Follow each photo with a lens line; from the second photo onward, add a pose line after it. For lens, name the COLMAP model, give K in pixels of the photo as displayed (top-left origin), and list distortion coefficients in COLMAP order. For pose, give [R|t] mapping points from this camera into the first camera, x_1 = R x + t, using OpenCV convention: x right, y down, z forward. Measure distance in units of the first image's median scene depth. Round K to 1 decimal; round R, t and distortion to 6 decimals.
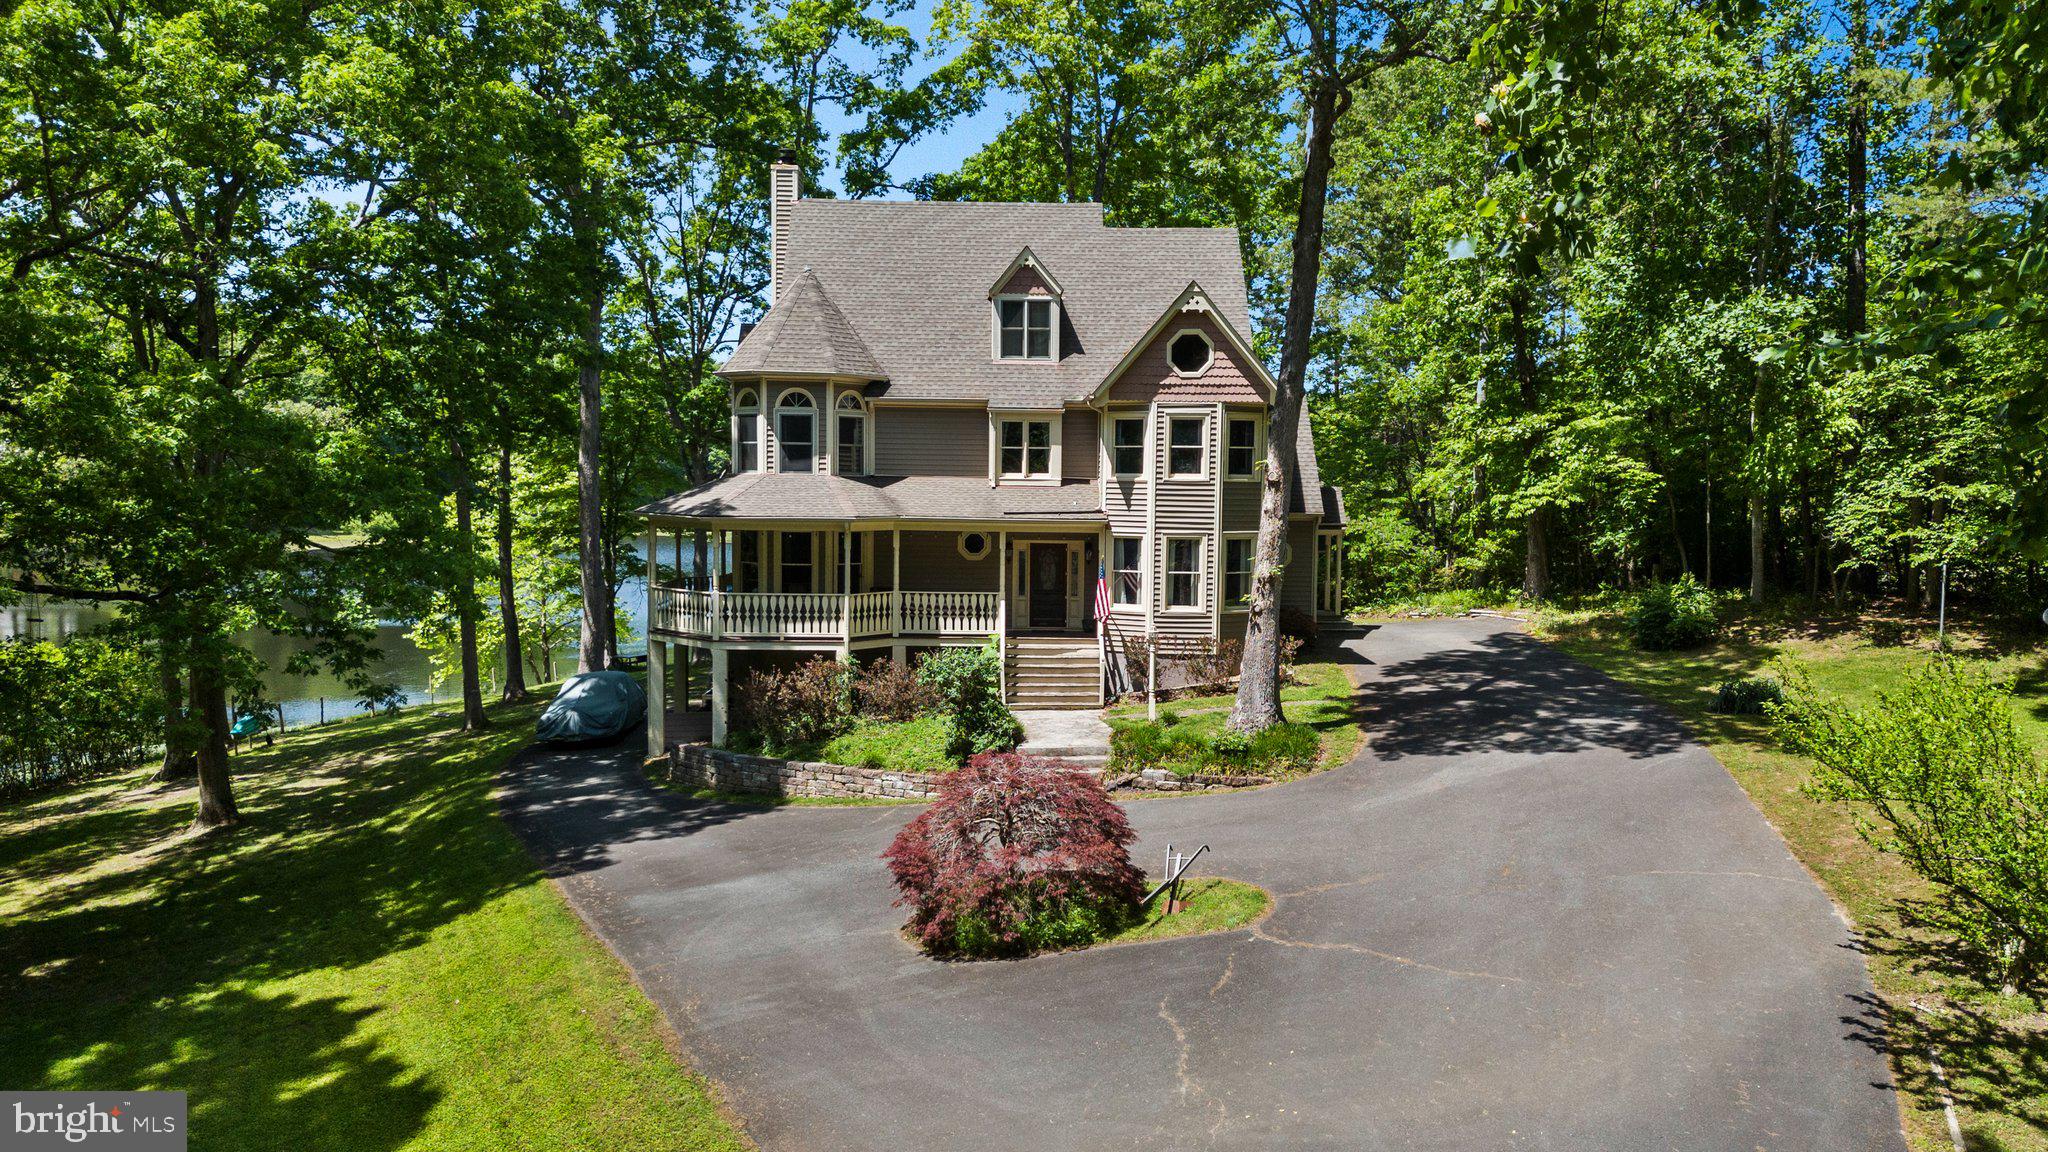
lens RADIAL K [[1475.9, 0, 1058.0], [0, 1475.9, 605.0], [0, 0, 1]] dist [0.069113, -0.070049]
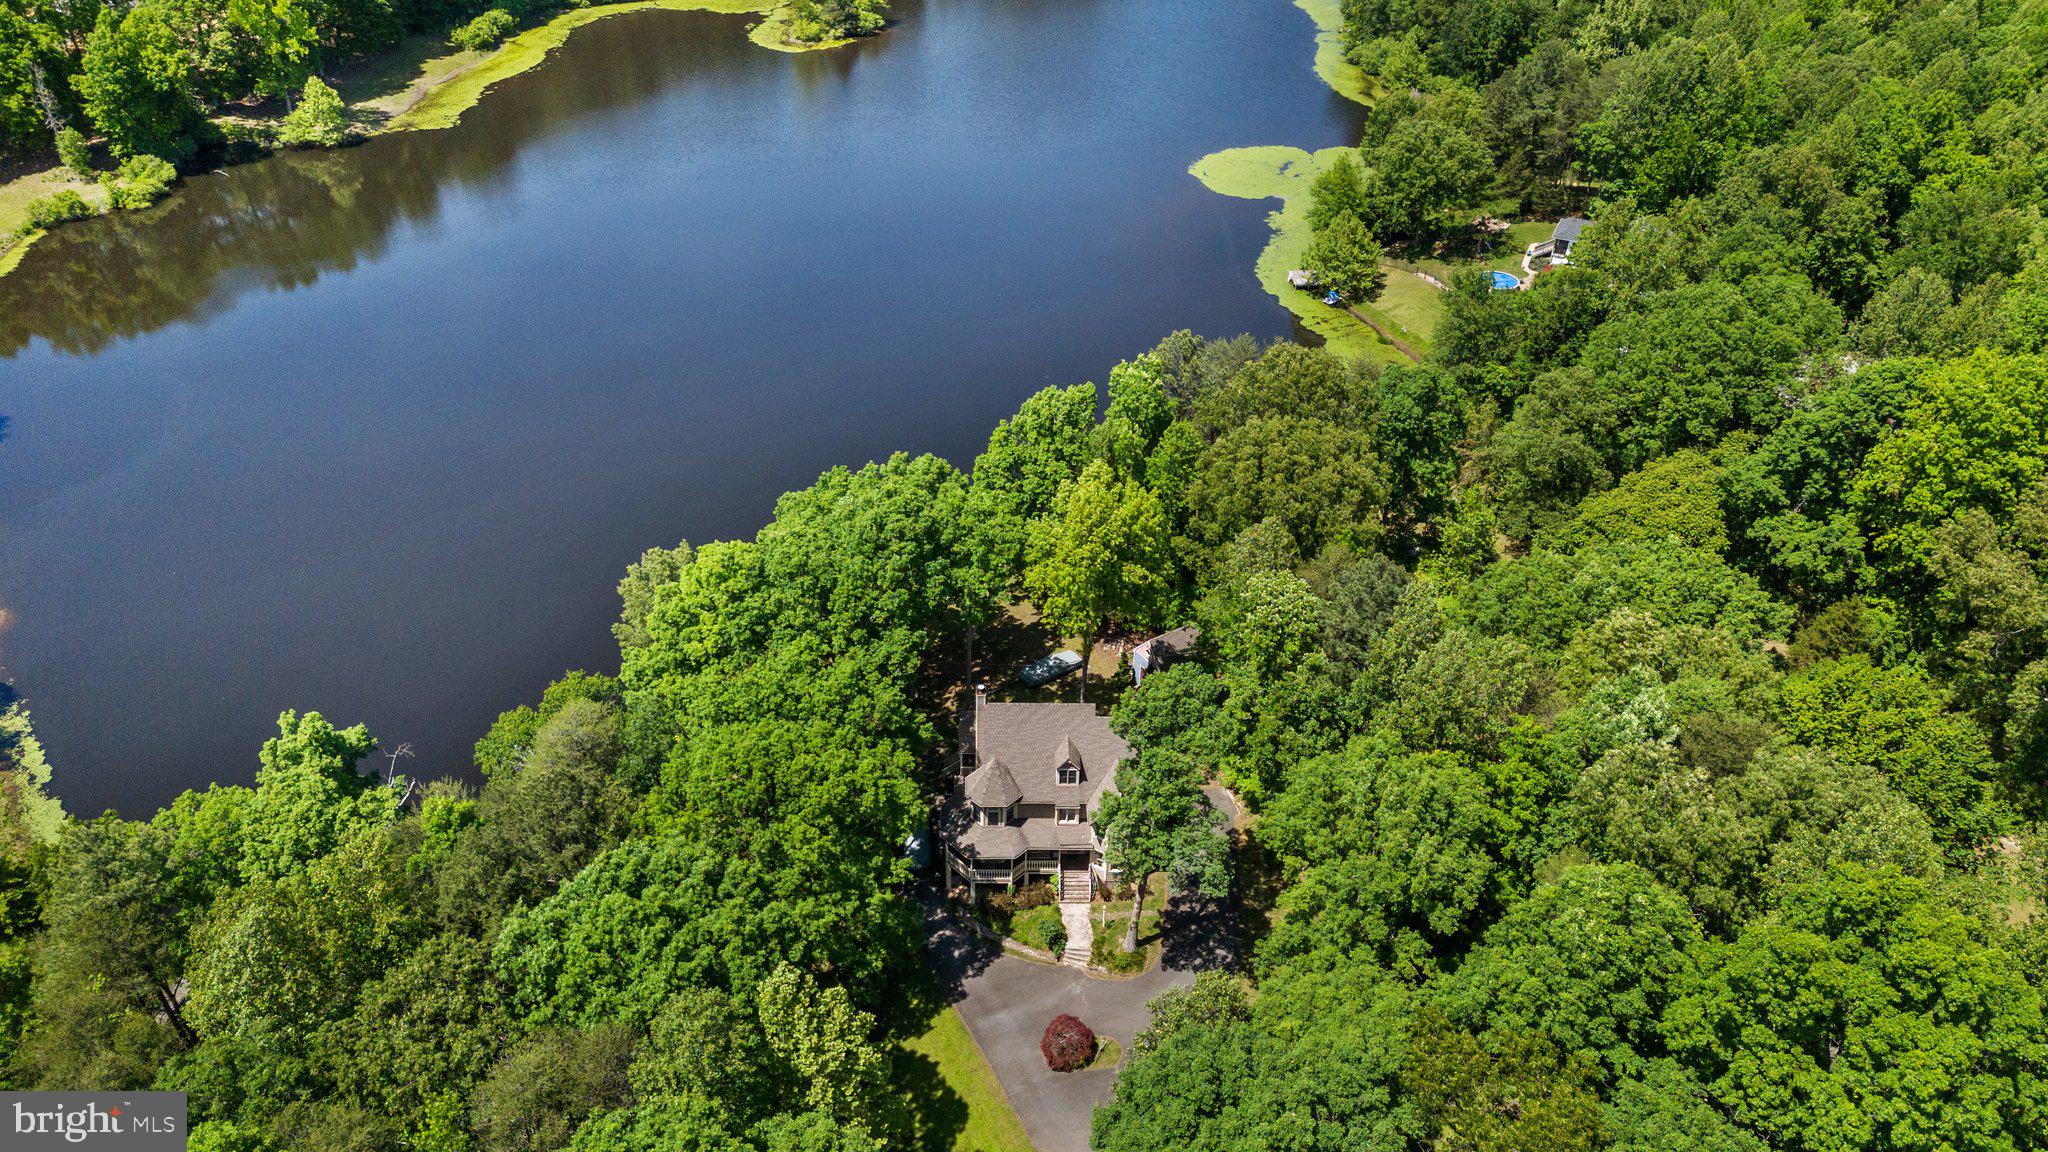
lens RADIAL K [[1475.9, 0, 1011.9], [0, 1475.9, 568.3], [0, 0, 1]] dist [0.069113, -0.070049]
pose [[0.999637, 0.017173, -0.020737, -0.084023], [-0.003816, 0.852784, 0.522249, -2.190285], [0.026653, -0.521981, 0.852541, -1.369321]]
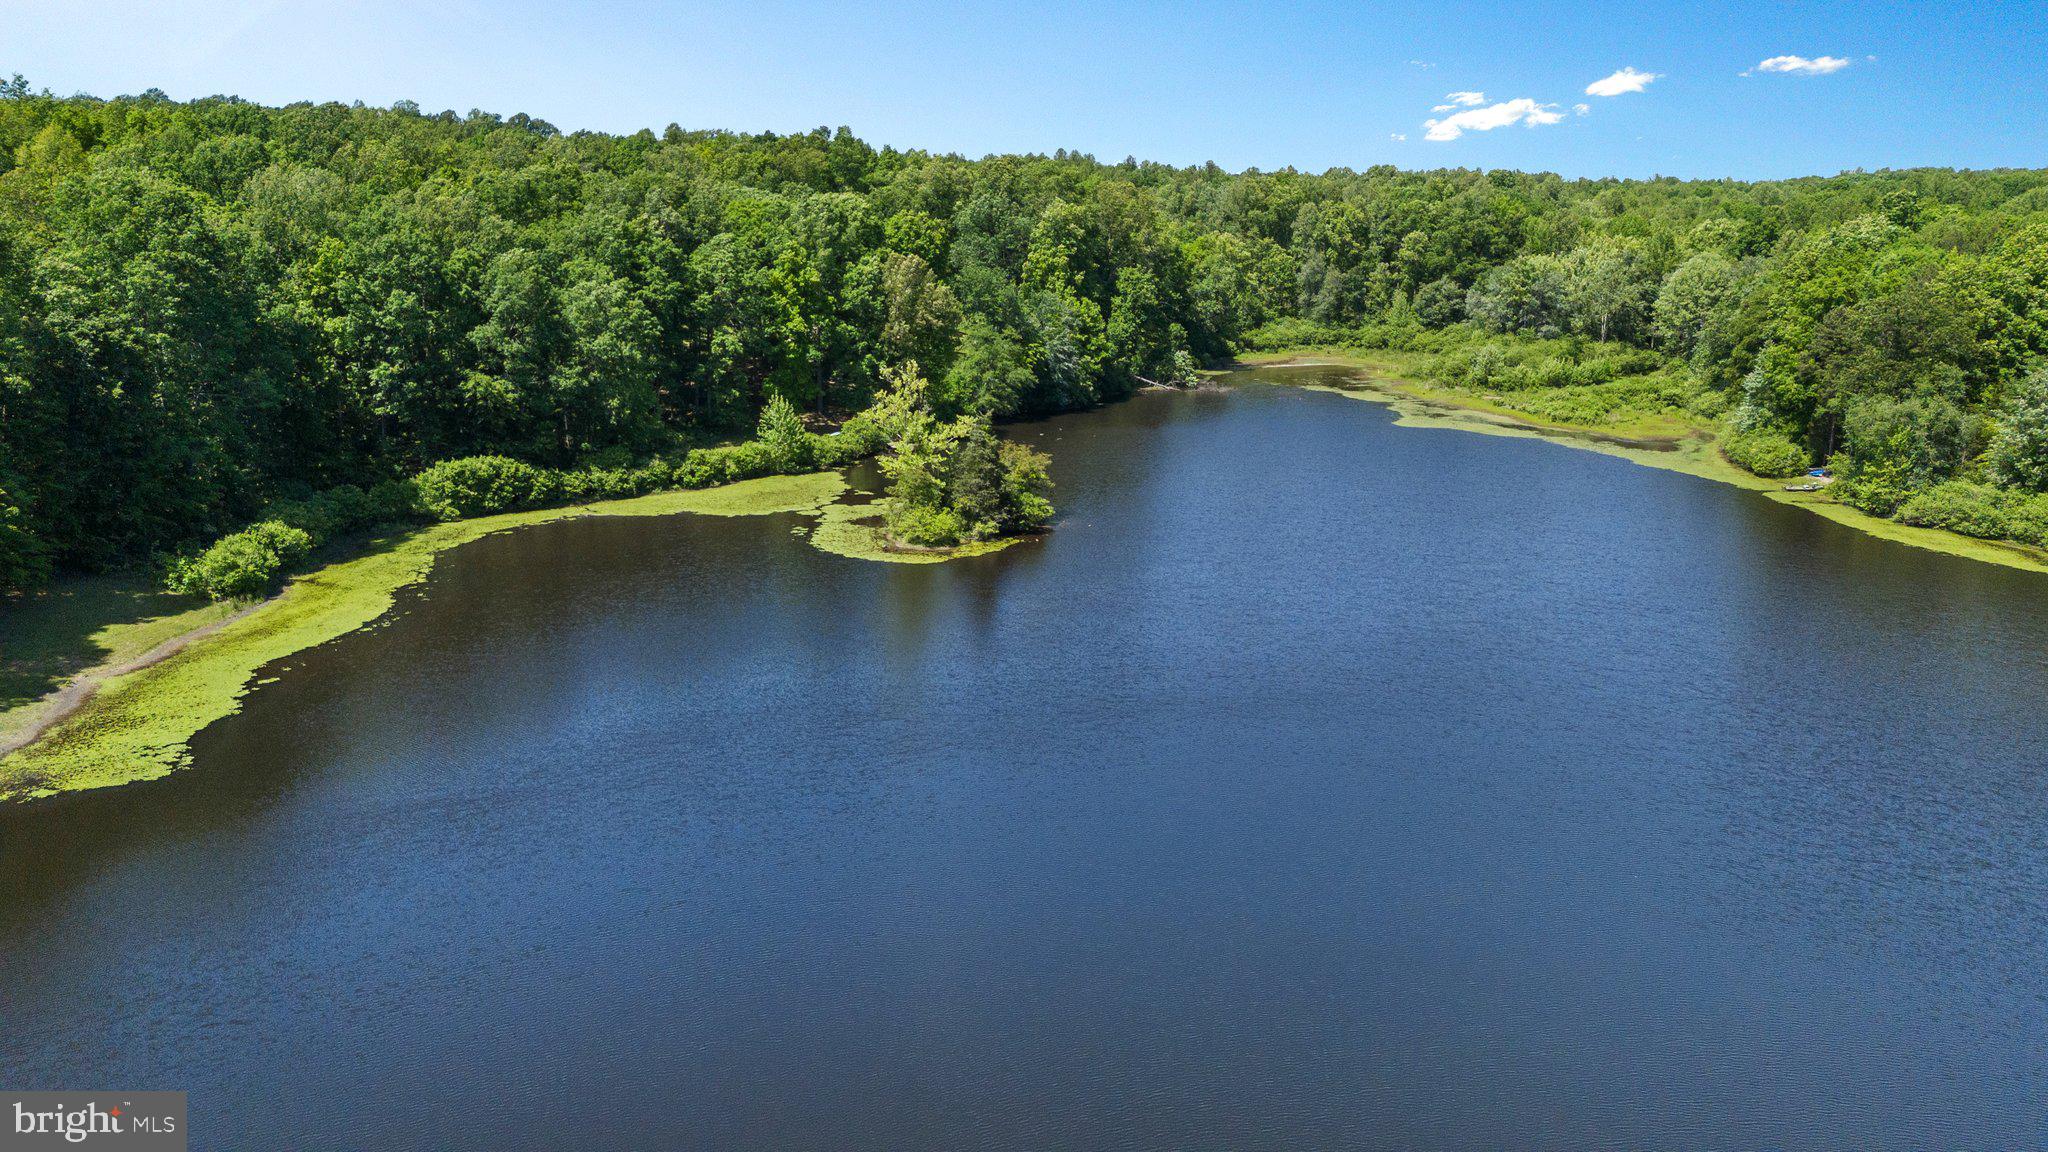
lens RADIAL K [[1475.9, 0, 1024.6], [0, 1475.9, 583.0], [0, 0, 1]] dist [0.069113, -0.070049]
pose [[0.981351, -0.052408, 0.184940, -2.161999], [0.019292, 0.984111, 0.176504, -0.868216], [-0.191252, -0.169645, 0.966770, 3.536511]]
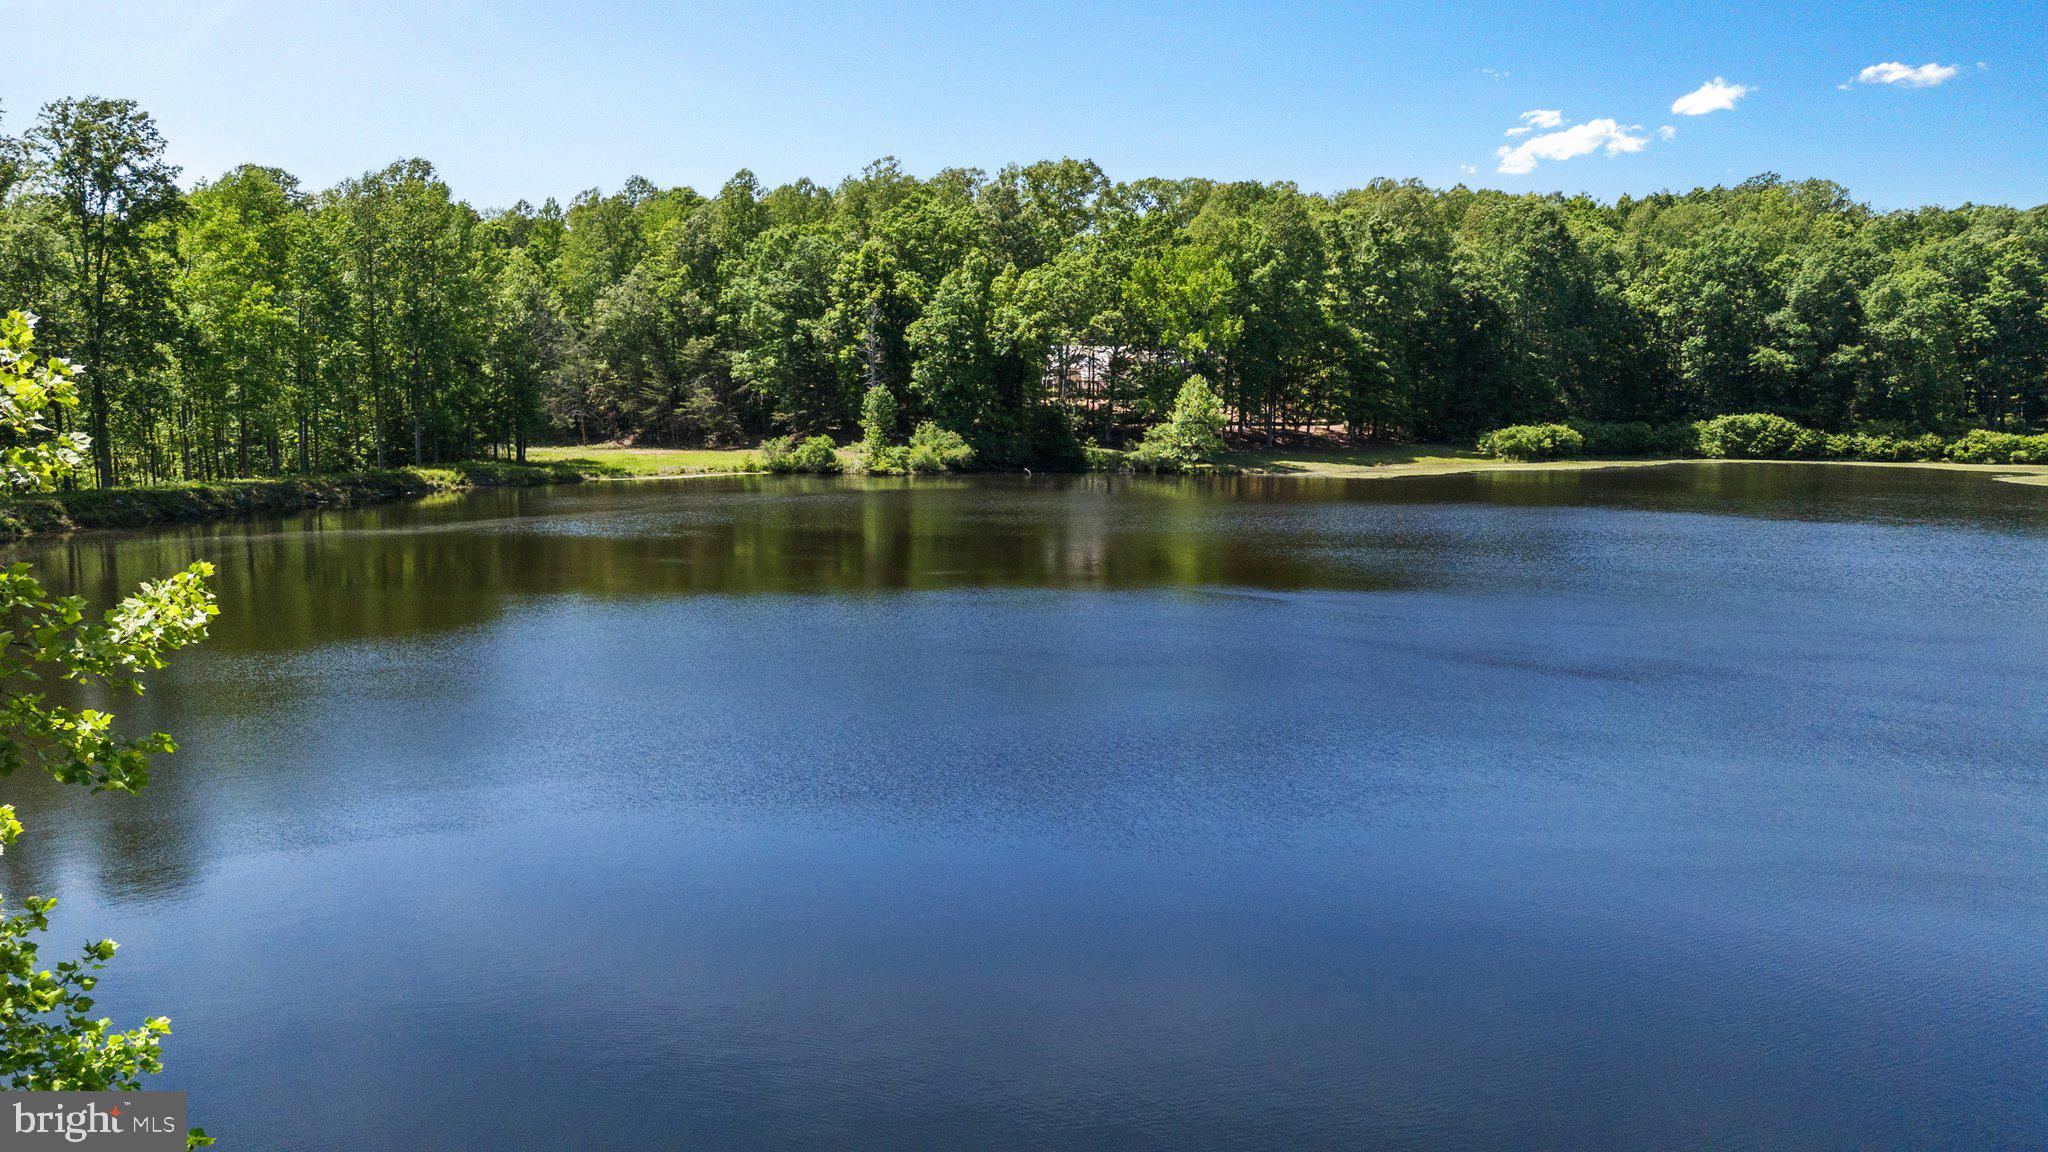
lens RADIAL K [[1475.9, 0, 1038.5], [0, 1475.9, 588.1], [0, 0, 1]] dist [0.069113, -0.070049]
pose [[0.669562, 0.088524, -0.737462, -0.346068], [-0.054353, 0.996050, 0.070216, 0.008629], [0.740765, -0.006931, 0.671728, 2.359449]]
